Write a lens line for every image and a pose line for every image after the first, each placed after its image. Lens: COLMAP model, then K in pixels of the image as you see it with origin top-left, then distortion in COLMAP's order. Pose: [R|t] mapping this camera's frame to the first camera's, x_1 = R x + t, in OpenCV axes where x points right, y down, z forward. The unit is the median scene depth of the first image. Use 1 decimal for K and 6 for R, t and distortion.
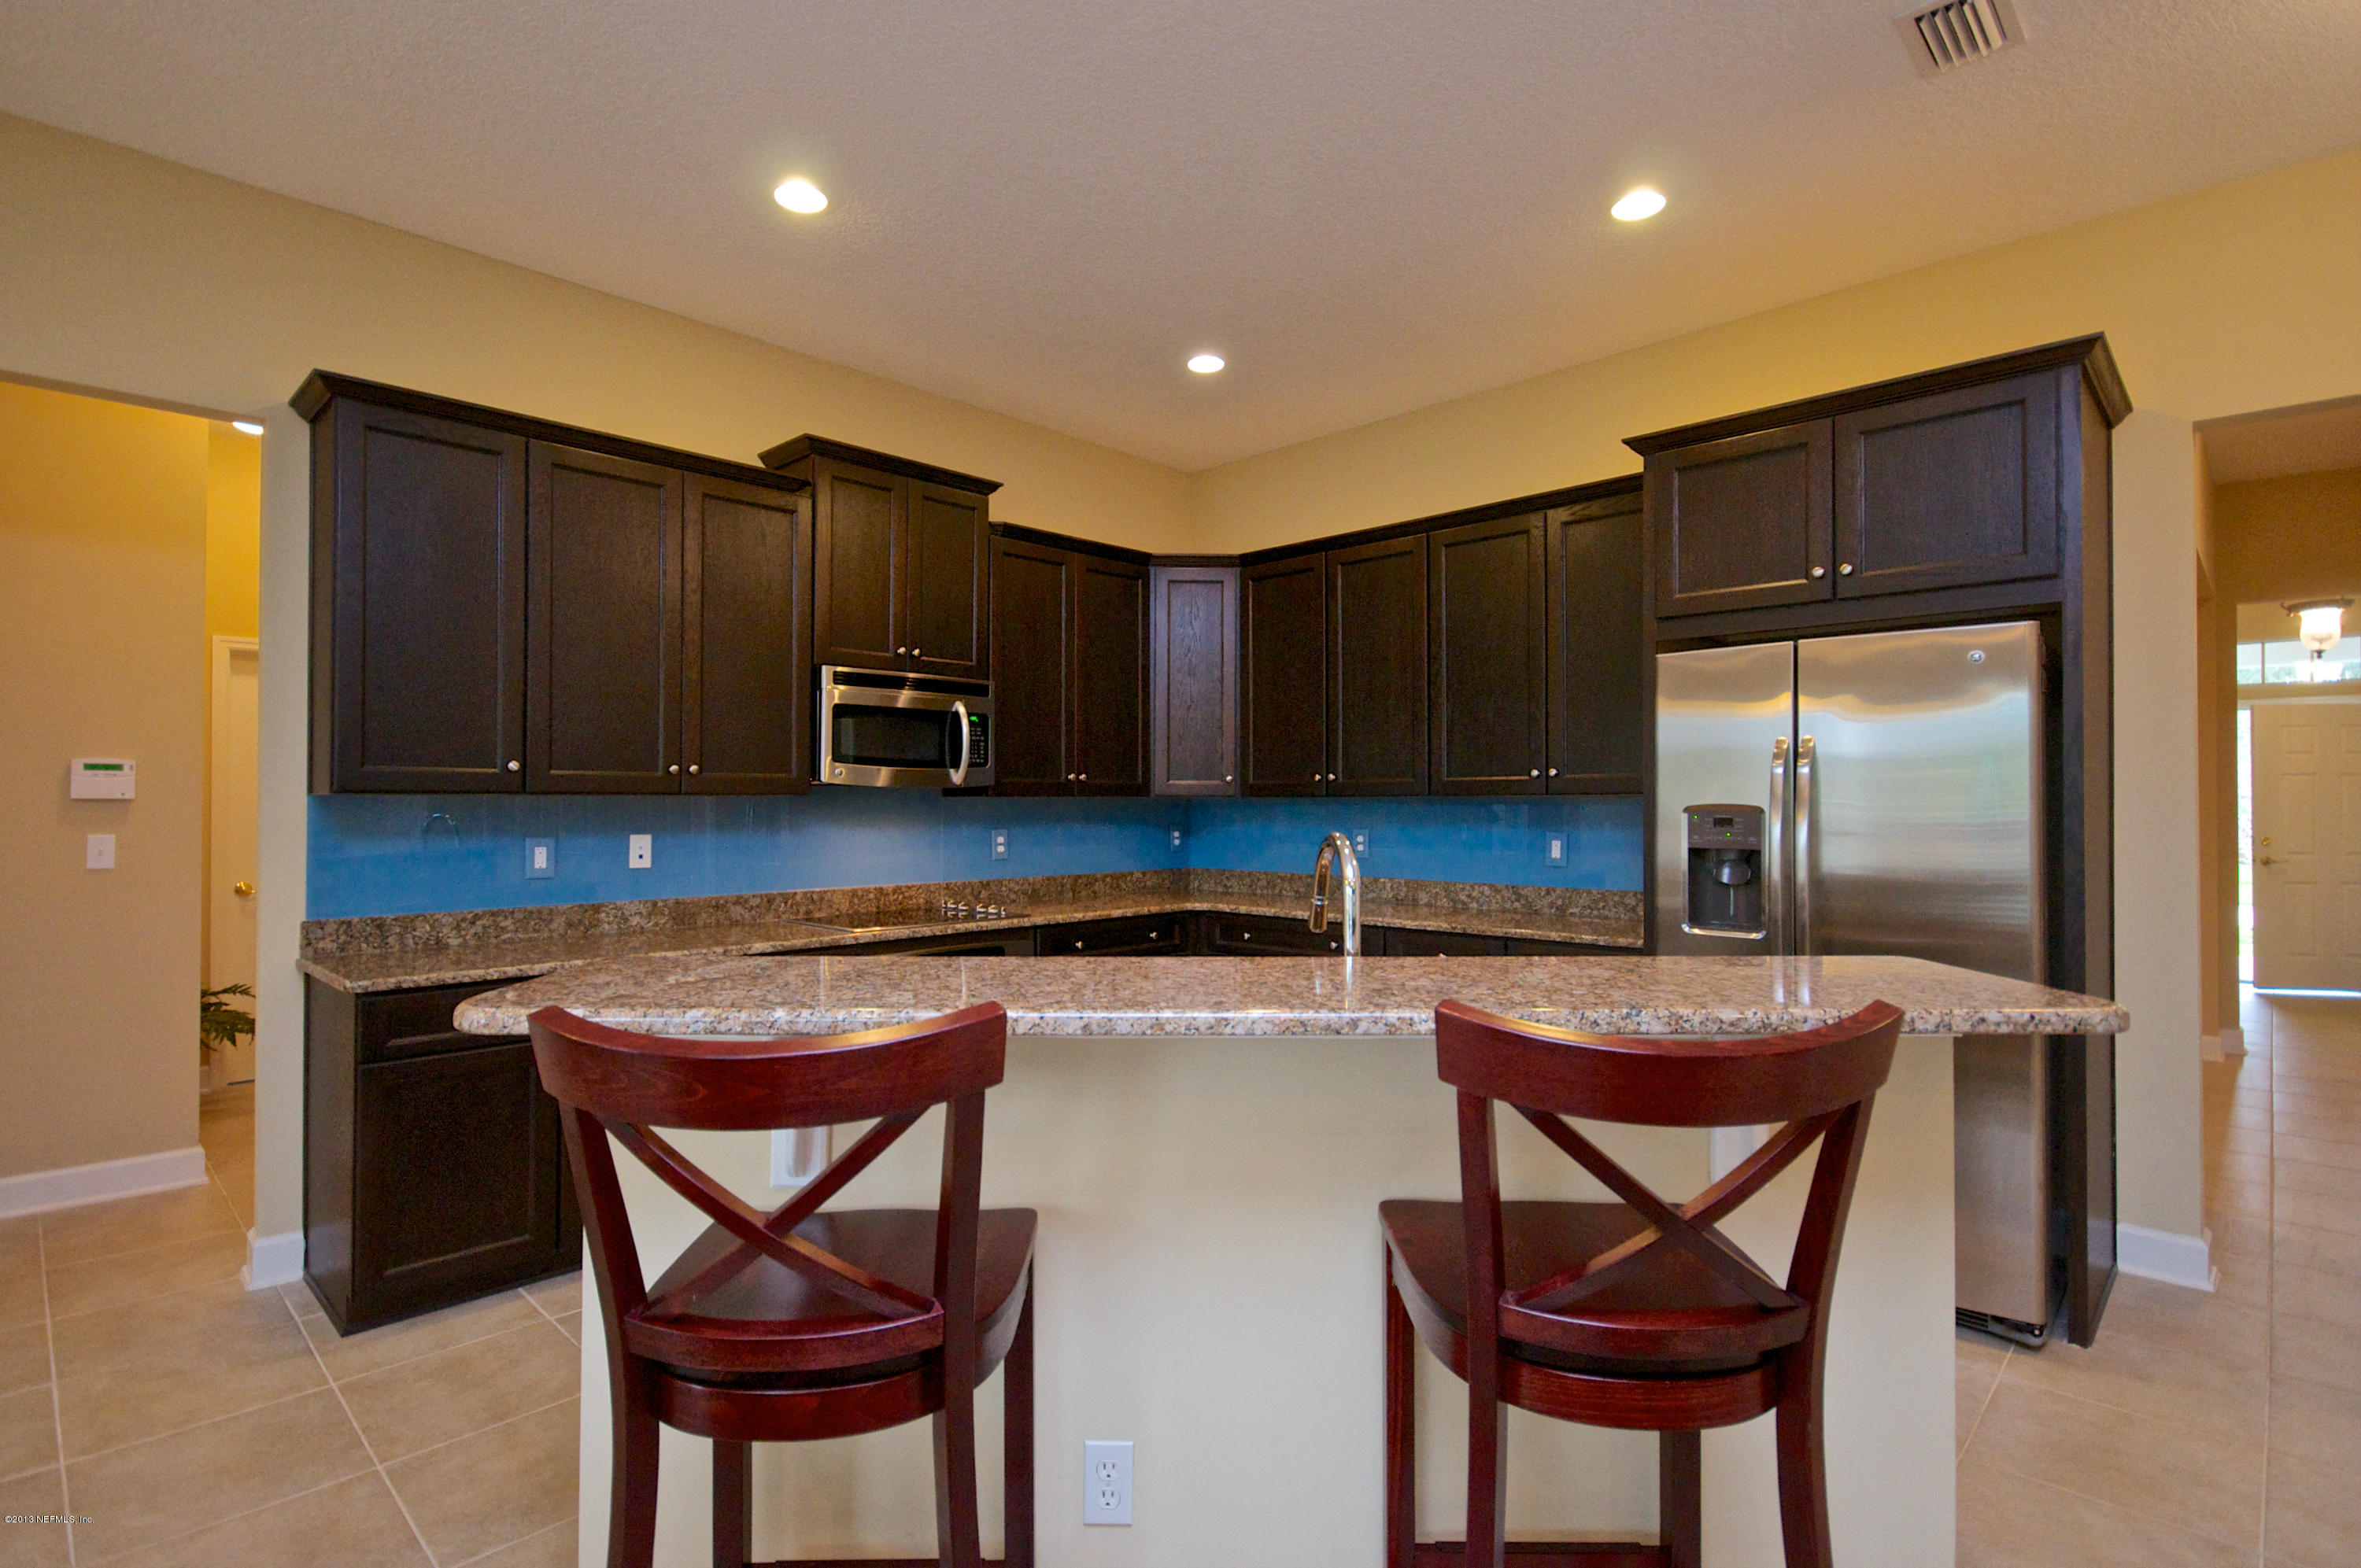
lens RADIAL K [[1121.6, 0, 1180.5], [0, 1121.6, 784.0], [0, 0, 1]] dist [-0.002512, -0.000160]
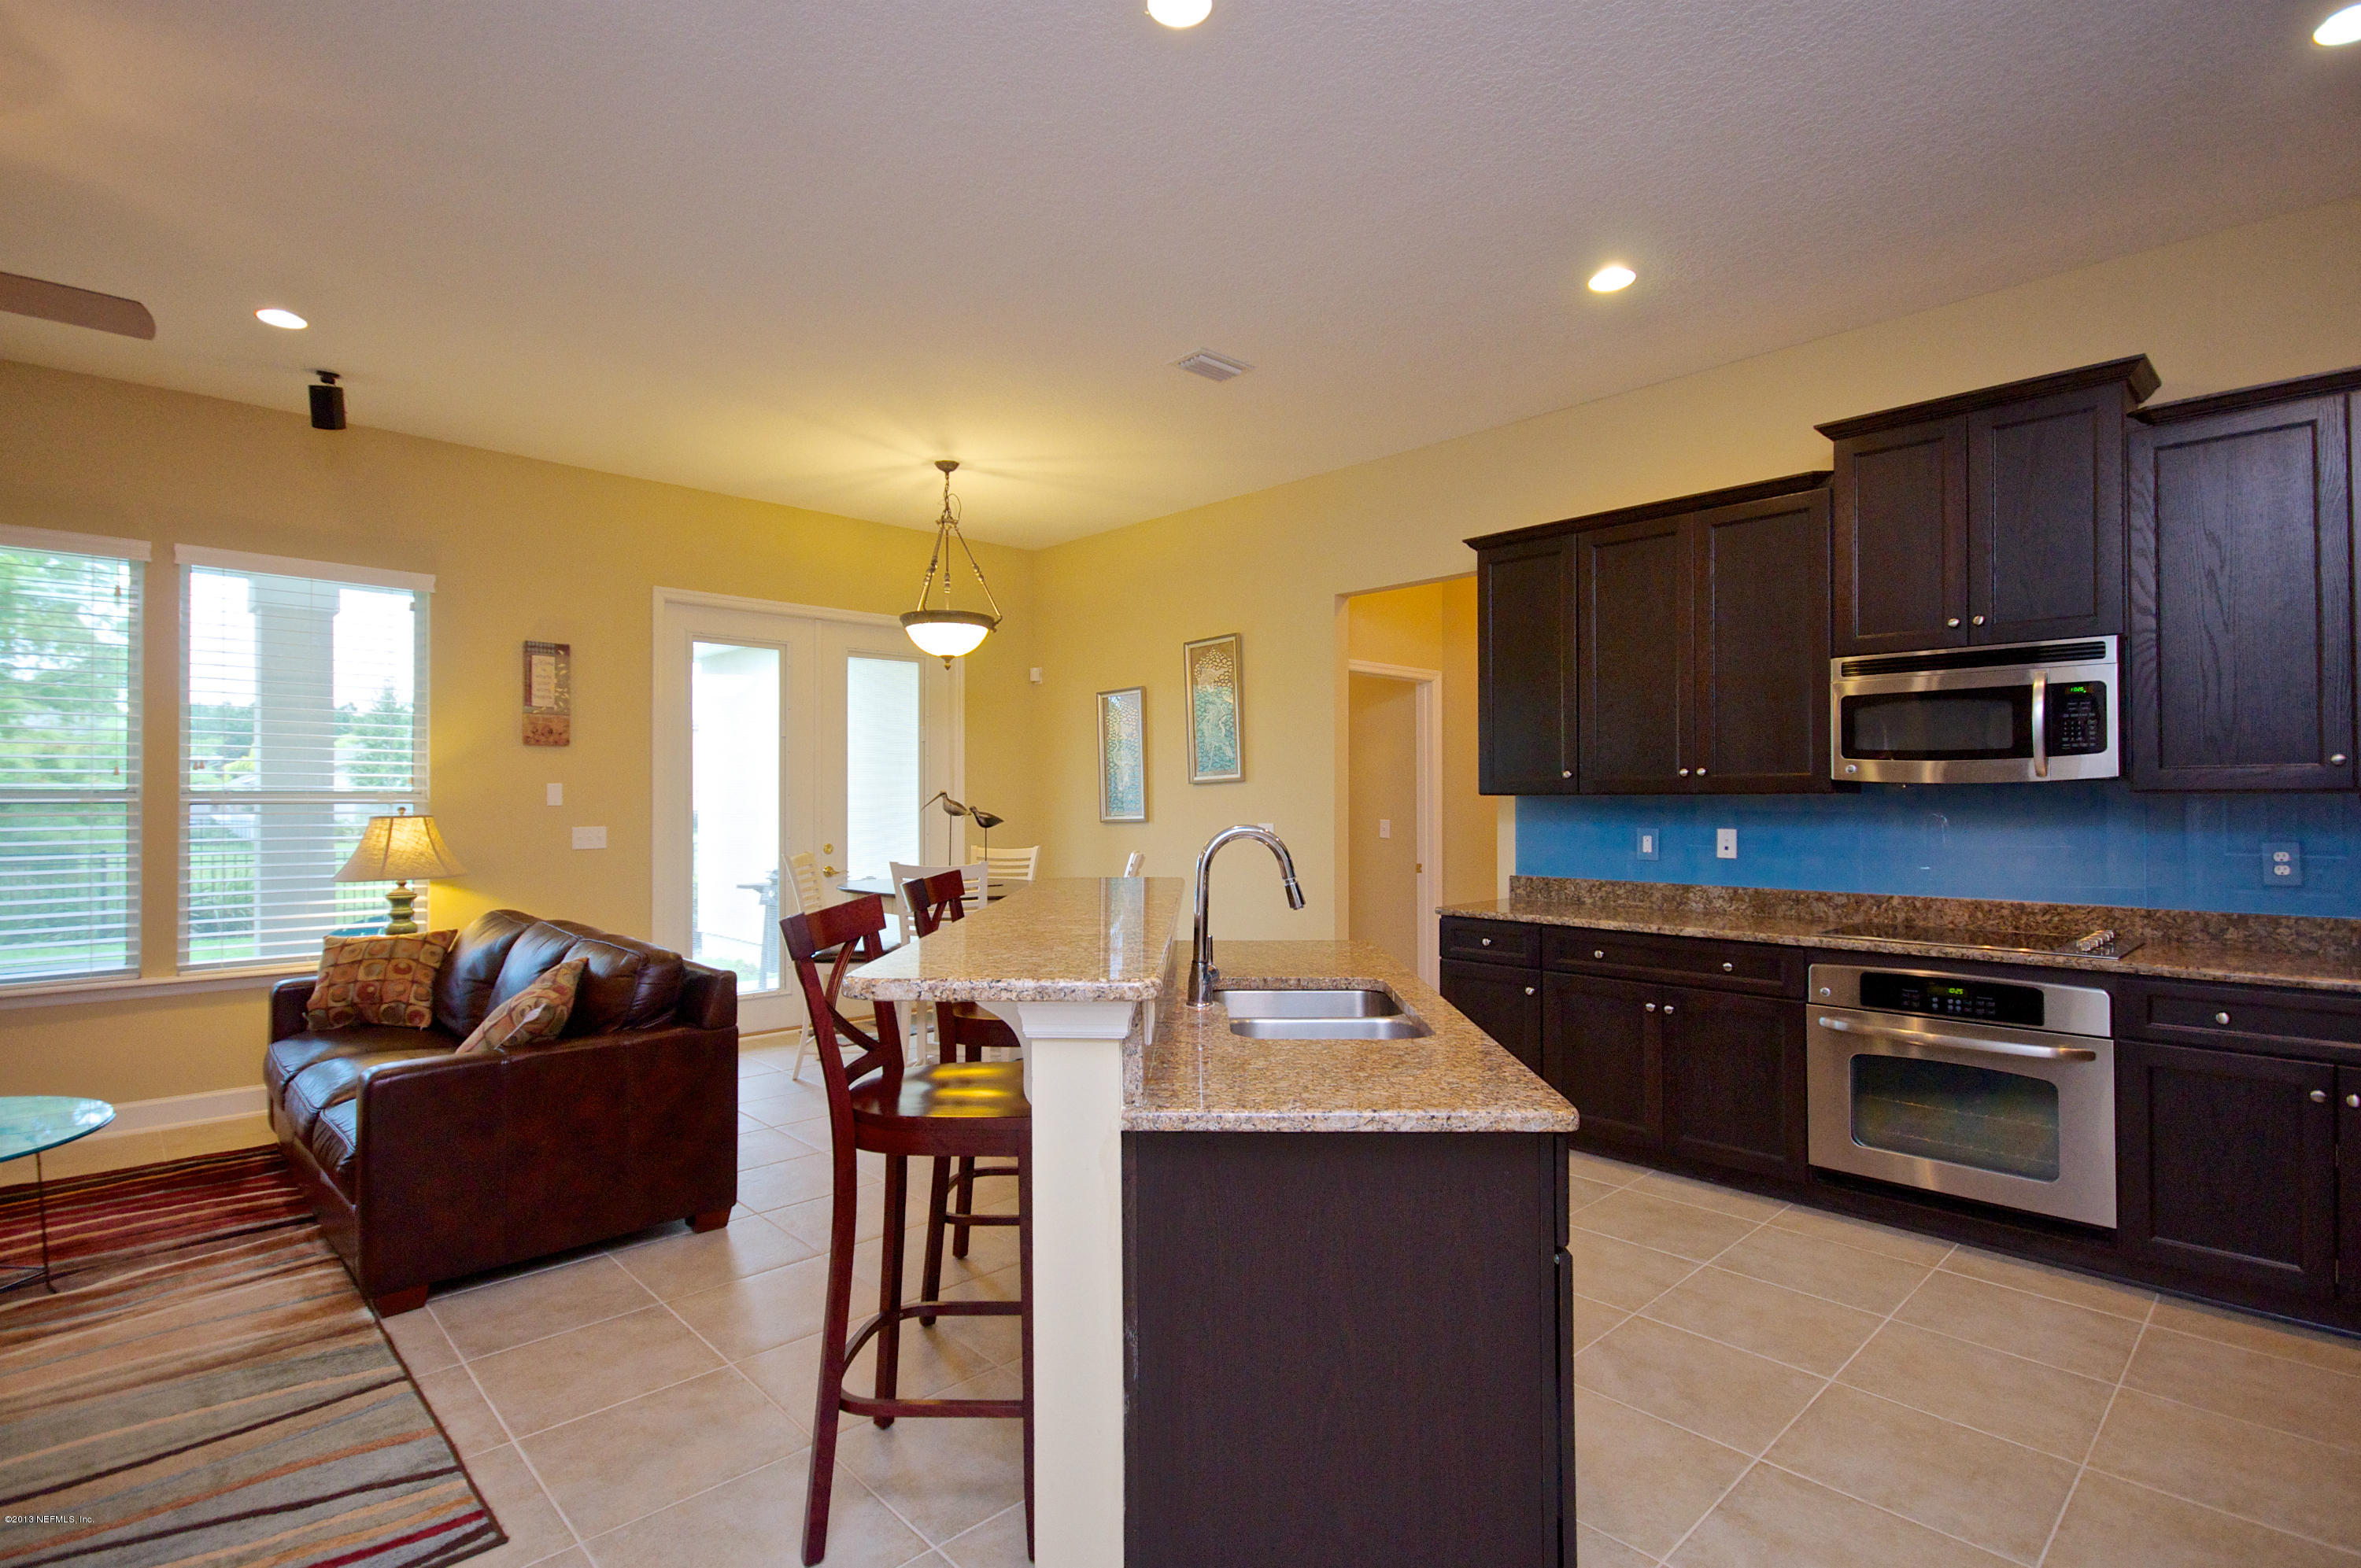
lens RADIAL K [[1121.6, 0, 1180.5], [0, 1121.6, 784.0], [0, 0, 1]] dist [-0.002512, -0.000160]
pose [[-0.038622, -0.012947, -0.999170, 0.660204], [0.019763, 0.999711, -0.013718, 0.003904], [0.999058, -0.020277, -0.038355, 0.472269]]
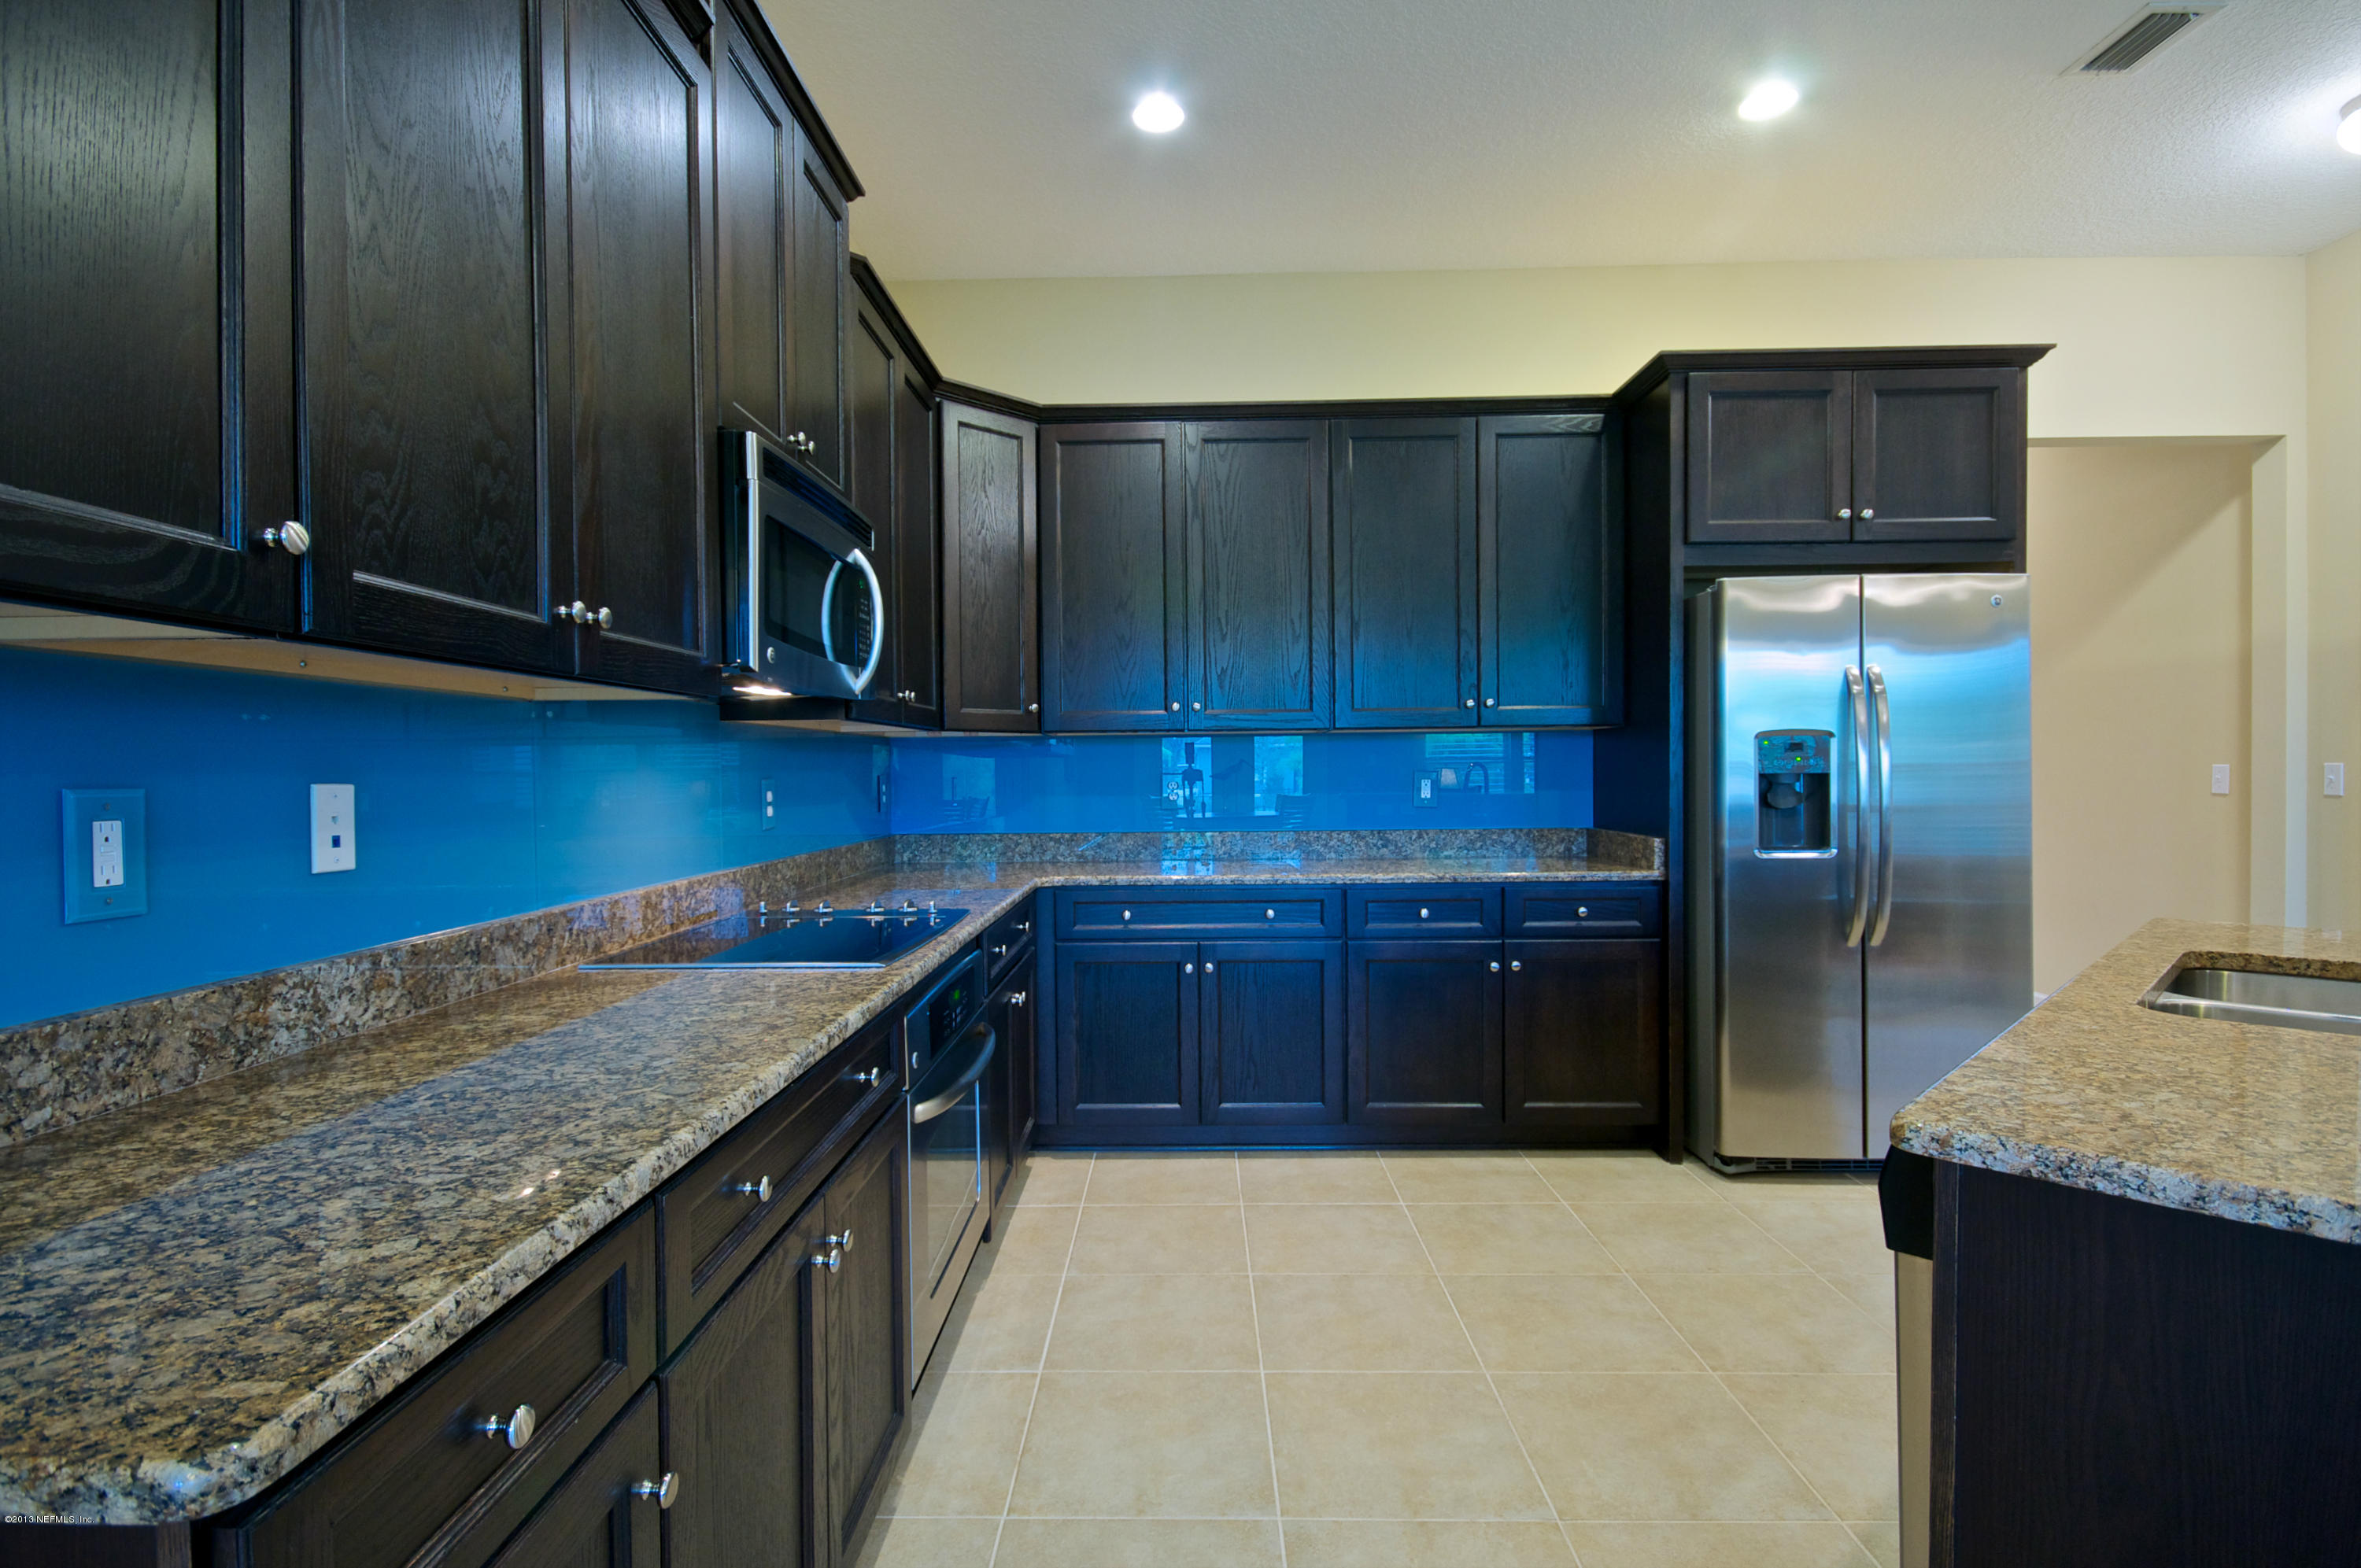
lens RADIAL K [[1121.6, 0, 1180.5], [0, 1121.6, 784.0], [0, 0, 1]] dist [-0.002512, -0.000160]
pose [[0.737269, -0.016911, 0.675387, -0.508752], [-0.001252, 0.999651, 0.026397, 0.033609], [-0.675598, -0.020308, 0.736990, 0.508219]]
